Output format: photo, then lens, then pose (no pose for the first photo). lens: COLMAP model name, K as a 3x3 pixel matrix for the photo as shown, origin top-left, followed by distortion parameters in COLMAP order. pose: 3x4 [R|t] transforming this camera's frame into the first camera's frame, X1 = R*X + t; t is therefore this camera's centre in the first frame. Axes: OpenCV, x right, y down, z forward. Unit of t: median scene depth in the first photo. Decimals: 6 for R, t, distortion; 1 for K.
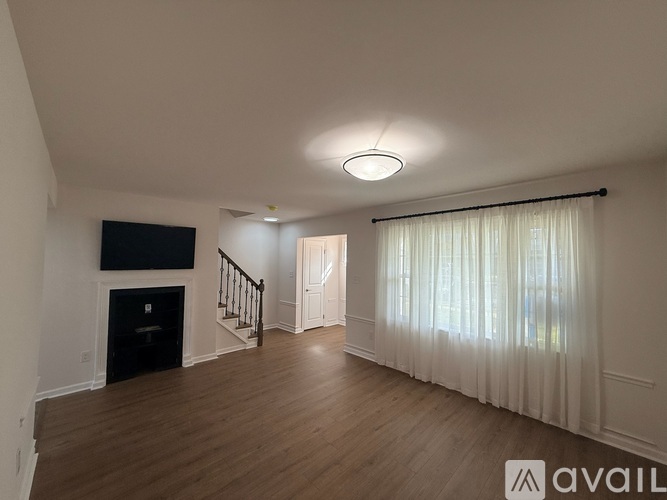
lens RADIAL K [[268.5, 0, 333.5], [0, 268.5, 250.0], [0, 0, 1]] dist [0.000038, 0.000011]
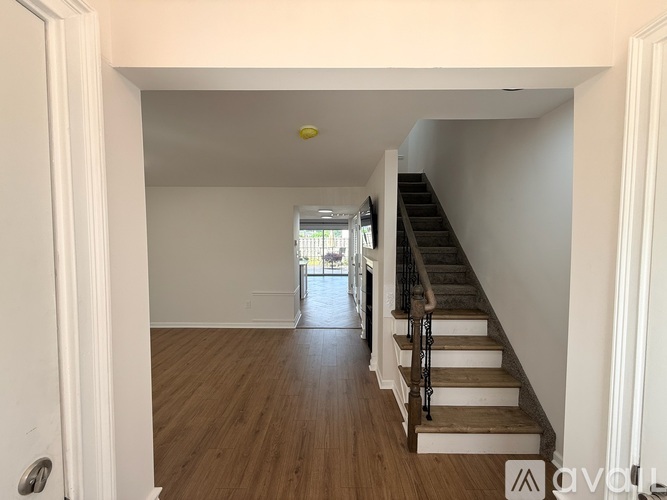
lens RADIAL K [[268.5, 0, 333.5], [0, 268.5, 250.0], [0, 0, 1]] dist [0.000038, 0.000011]
pose [[-0.689895, 0.015553, -0.723743, 0.204478], [0.010185, 0.999879, 0.011777, 0.104796], [0.723838, 0.000754, -0.689969, 2.427476]]
